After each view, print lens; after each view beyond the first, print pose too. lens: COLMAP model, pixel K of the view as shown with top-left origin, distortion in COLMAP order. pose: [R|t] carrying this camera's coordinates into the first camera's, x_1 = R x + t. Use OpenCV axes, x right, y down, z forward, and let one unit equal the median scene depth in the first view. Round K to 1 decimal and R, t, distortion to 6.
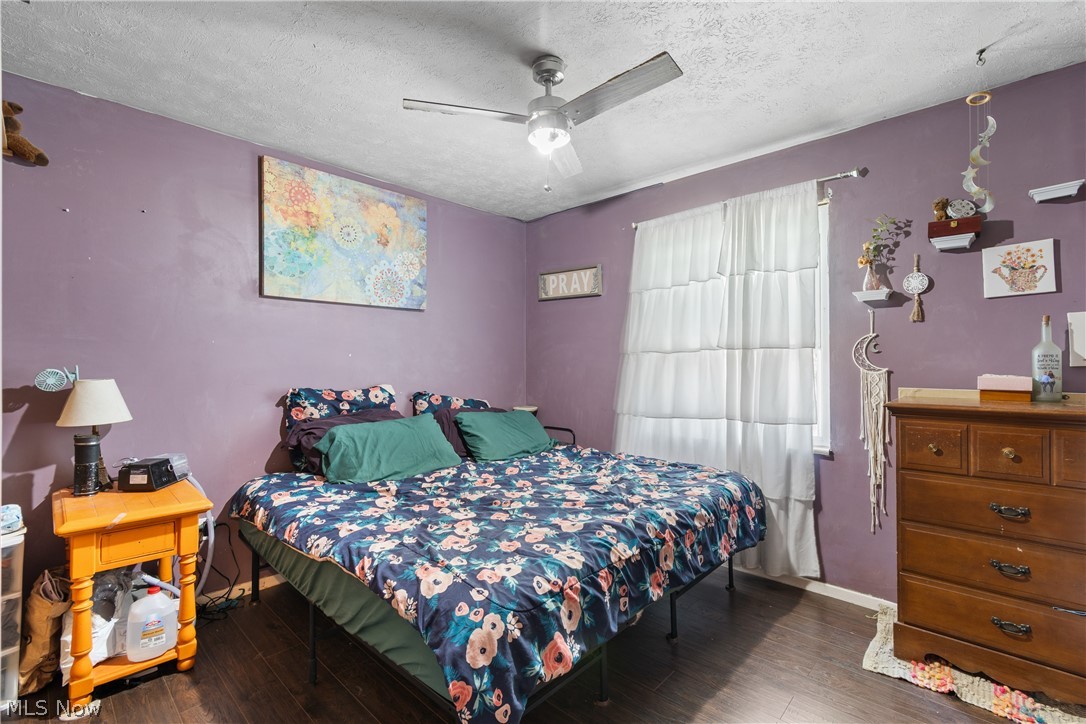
lens RADIAL K [[481.9, 0, 551.9], [0, 481.9, 359.7], [0, 0, 1]] dist [0.000219, -0.002101]
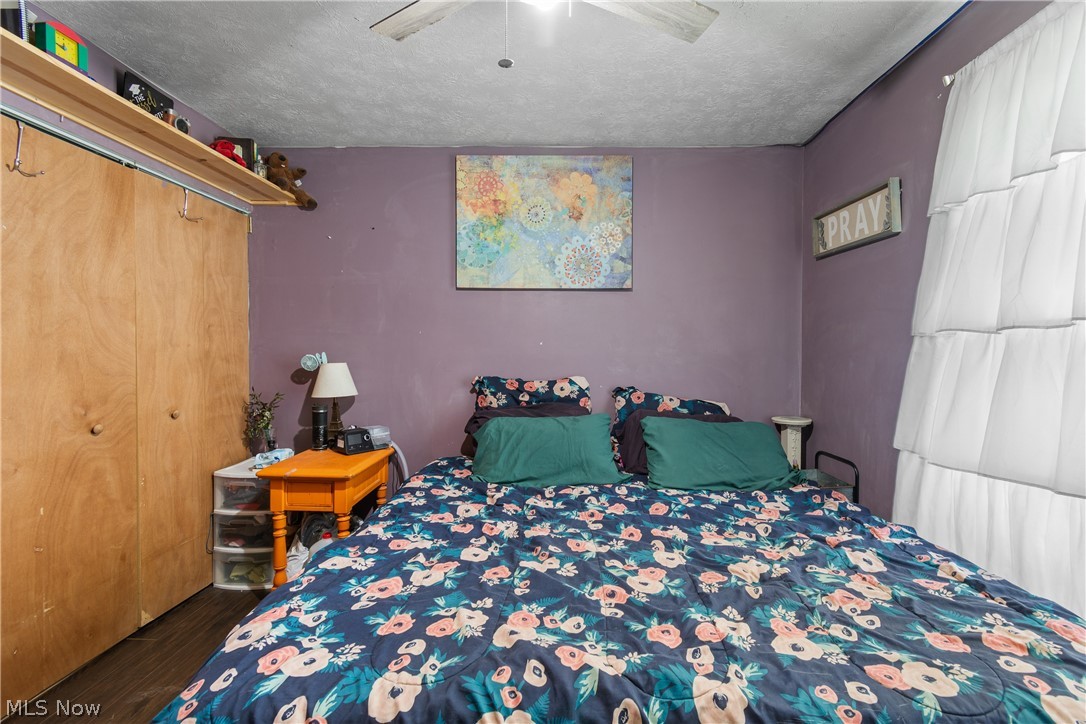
lens RADIAL K [[481.9, 0, 543.9], [0, 481.9, 357.4], [0, 0, 1]] dist [0.000219, -0.002101]
pose [[0.669158, 0.012215, -0.743019, 0.293805], [-0.001961, 0.999890, 0.014671, 0.003879], [0.743117, -0.008360, 0.669109, 0.387484]]
